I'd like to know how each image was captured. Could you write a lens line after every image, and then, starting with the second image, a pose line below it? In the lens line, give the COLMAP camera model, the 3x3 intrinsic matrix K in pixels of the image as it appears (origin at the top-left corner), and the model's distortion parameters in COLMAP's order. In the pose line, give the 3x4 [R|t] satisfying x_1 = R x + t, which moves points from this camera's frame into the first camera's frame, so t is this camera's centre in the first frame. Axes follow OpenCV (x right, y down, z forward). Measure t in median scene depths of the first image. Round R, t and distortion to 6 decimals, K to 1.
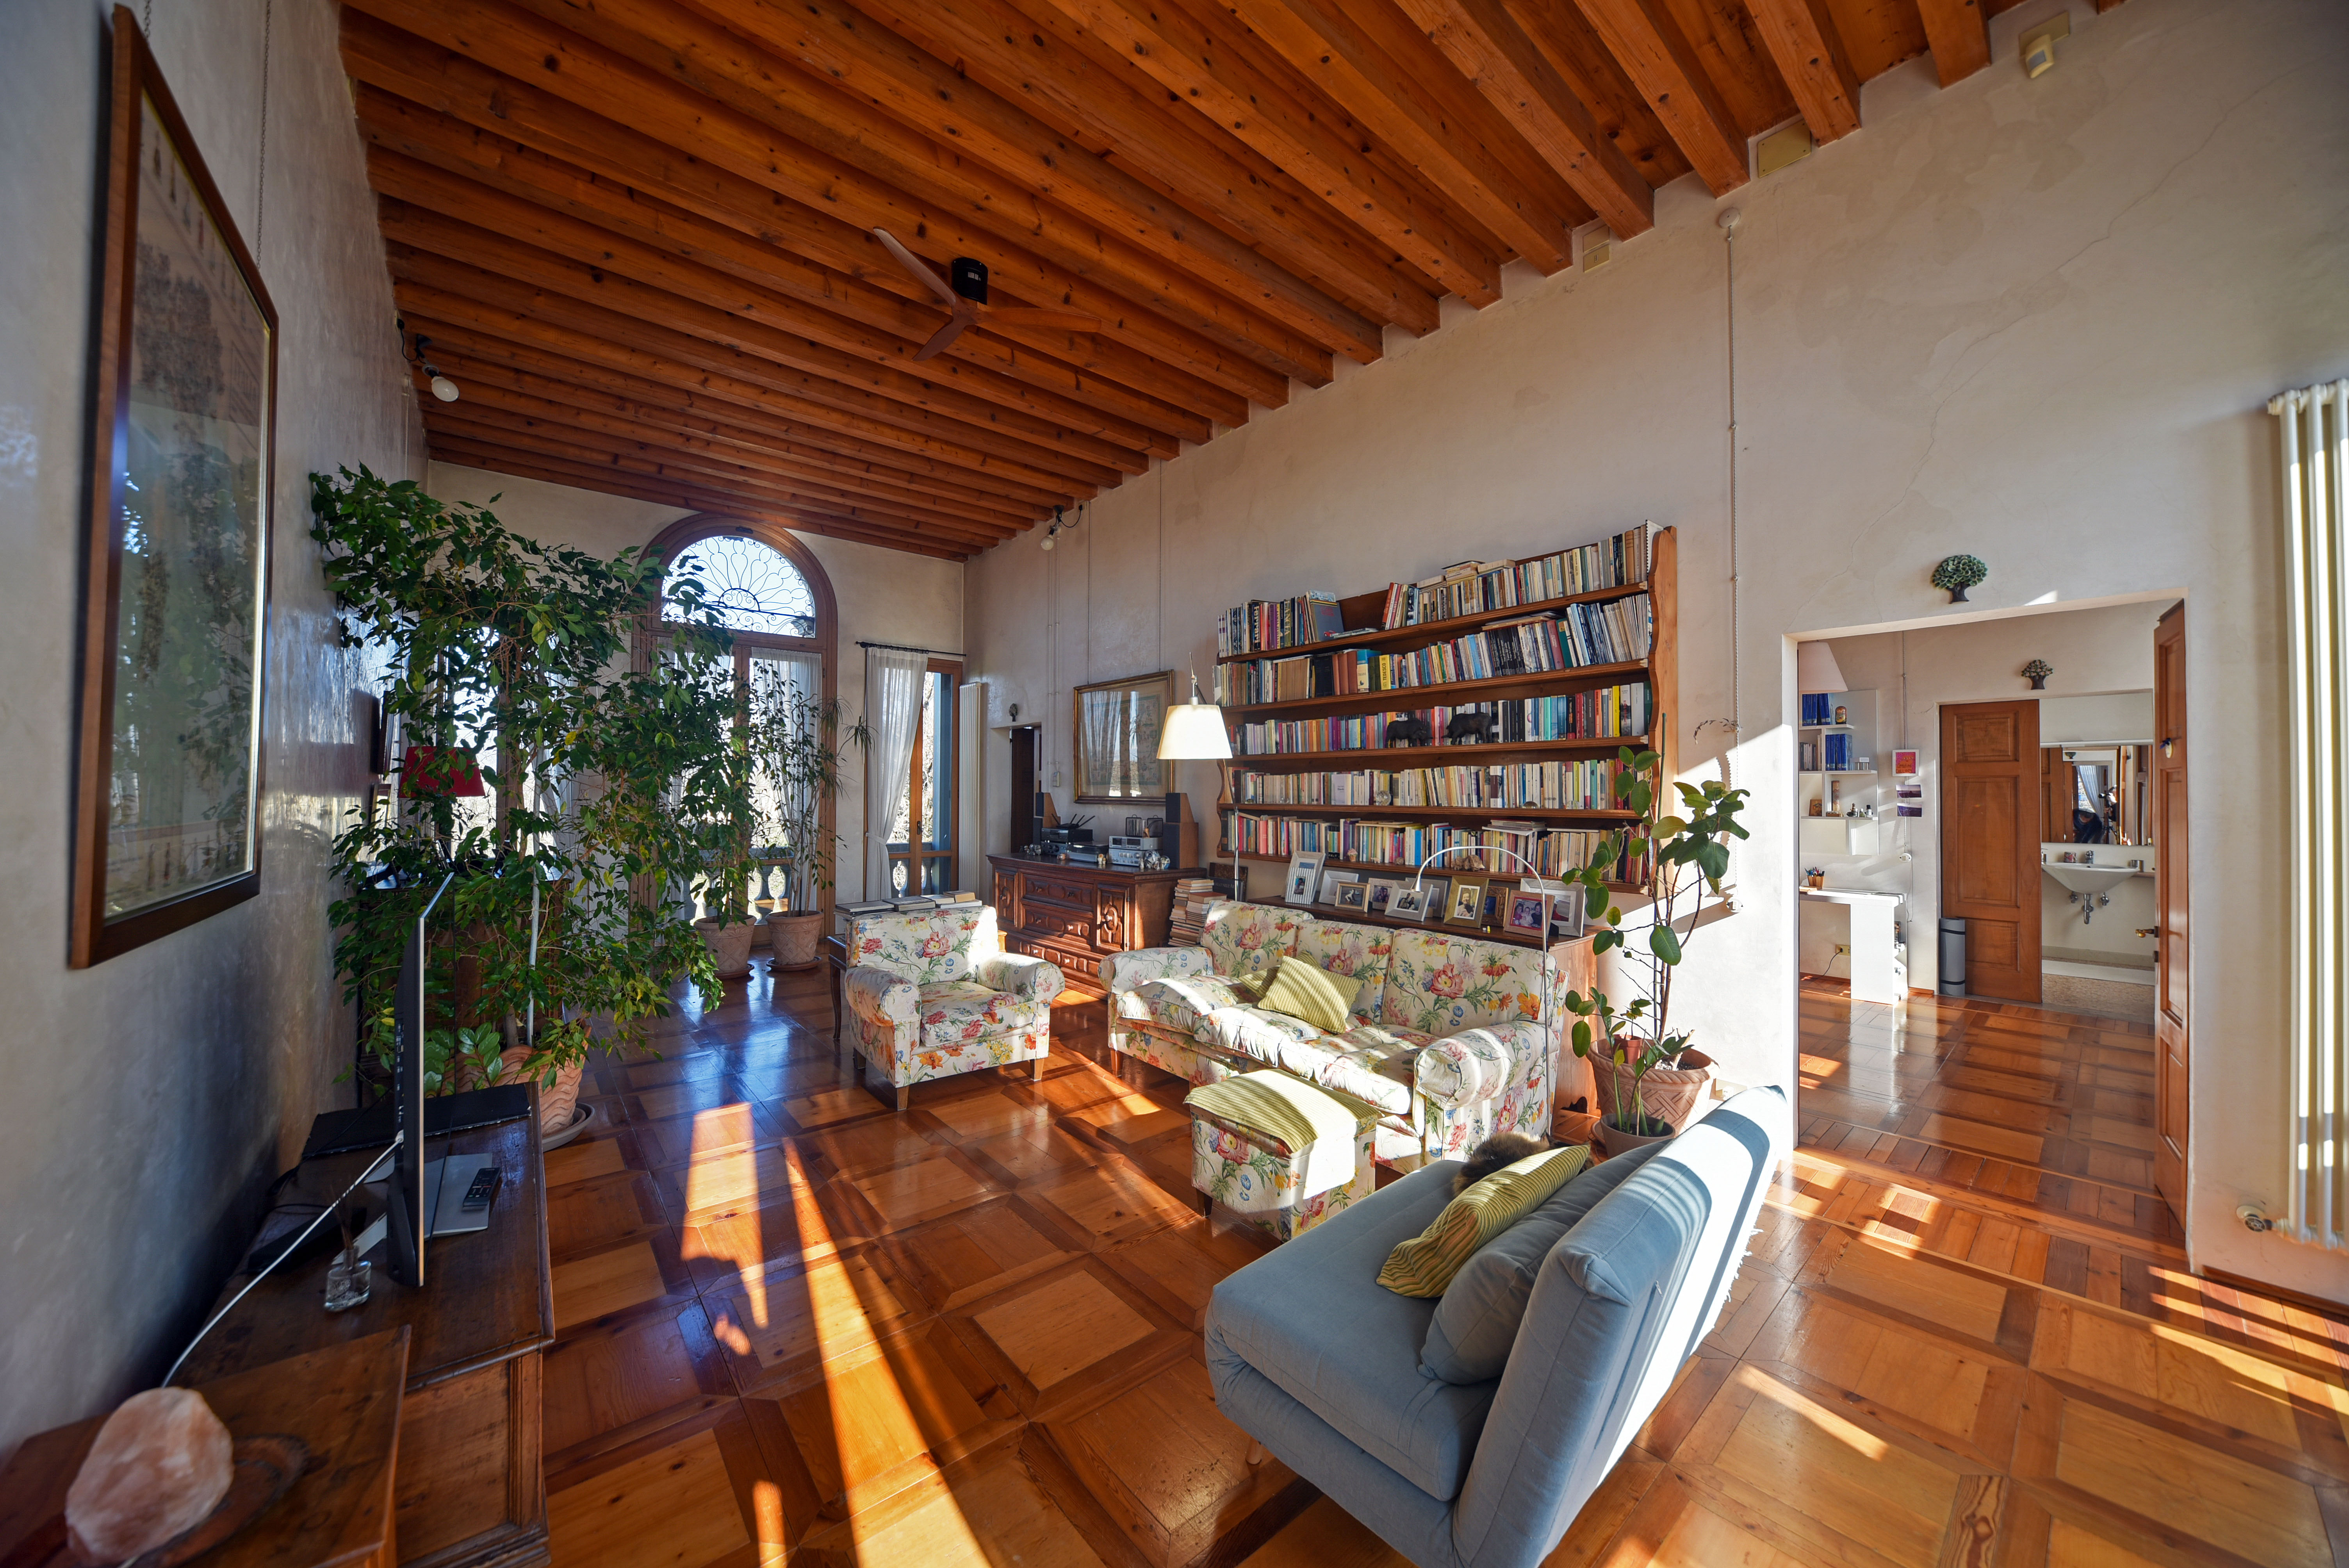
lens RADIAL K [[814.1, 0, 1173.5], [0, 814.1, 783.8], [0, 0, 1]] dist [-0.015154, 0.000020]
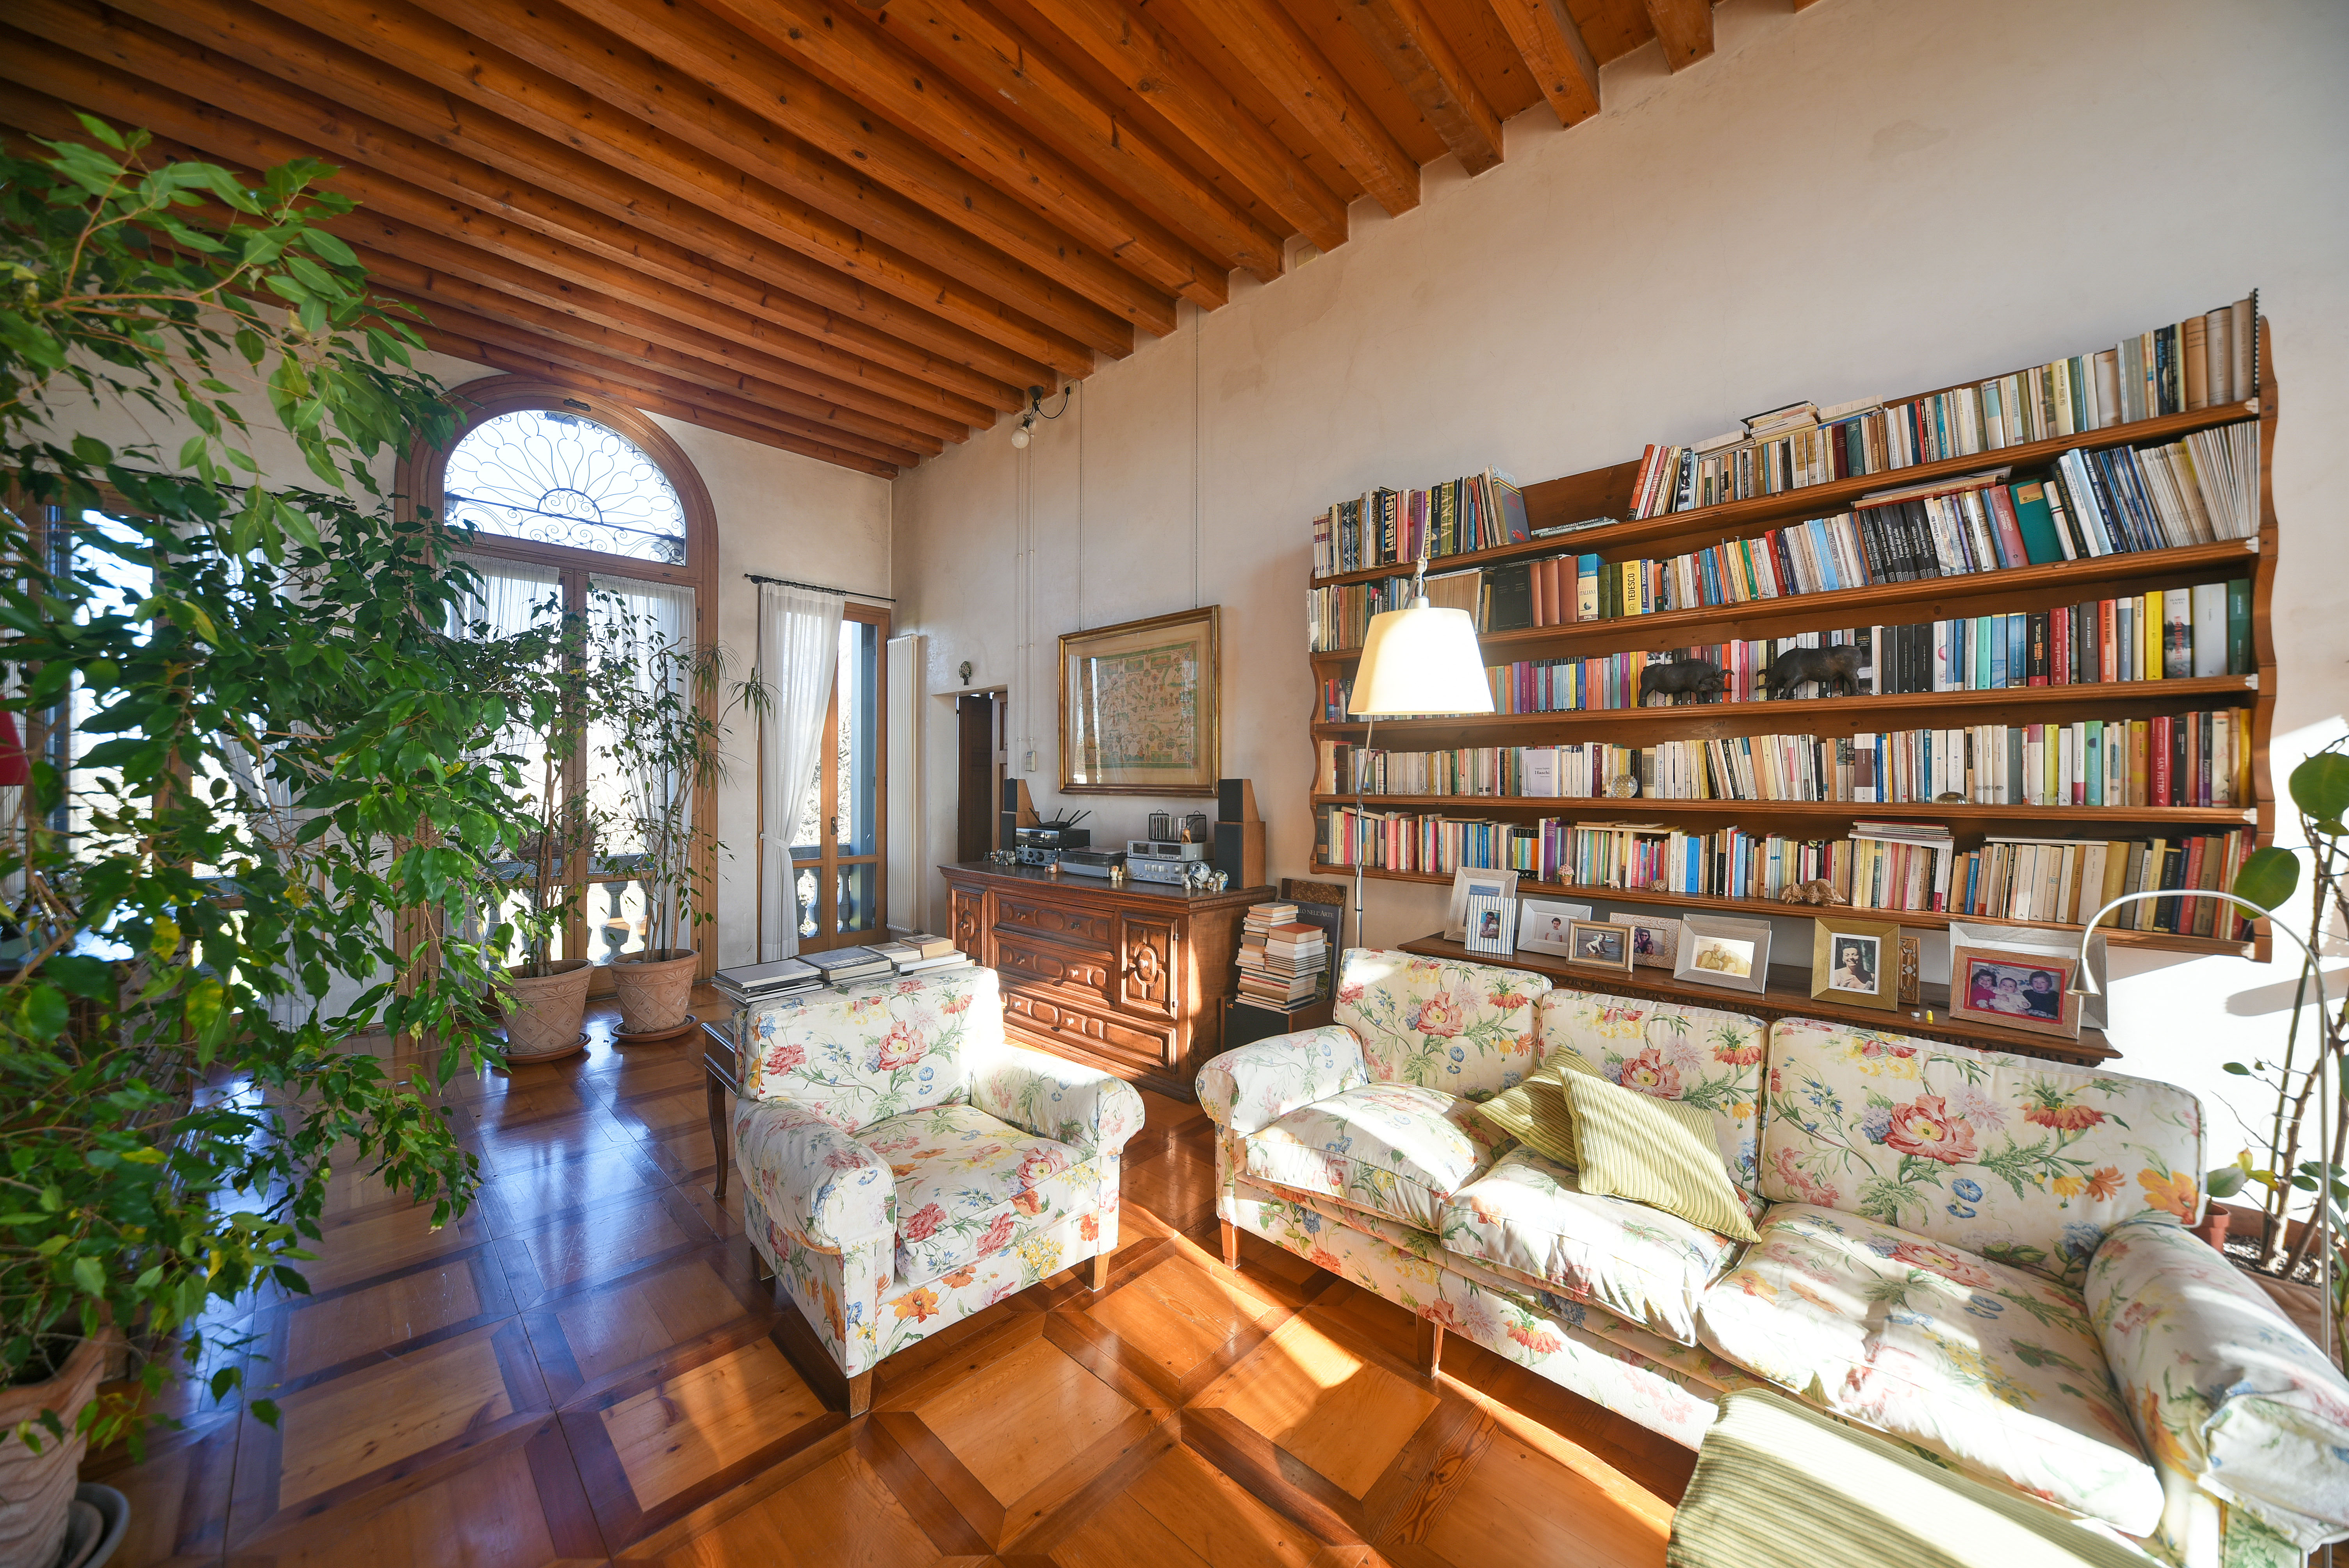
lens RADIAL K [[814.1, 0, 1179.0], [0, 814.1, 787.6], [0, 0, 1]] dist [-0.015154, 0.000020]
pose [[0.992649, -0.000187, 0.121026, -0.165406], [-0.002070, 0.999826, 0.018524, 0.007181], [-0.121008, -0.018639, 0.992477, 0.407980]]
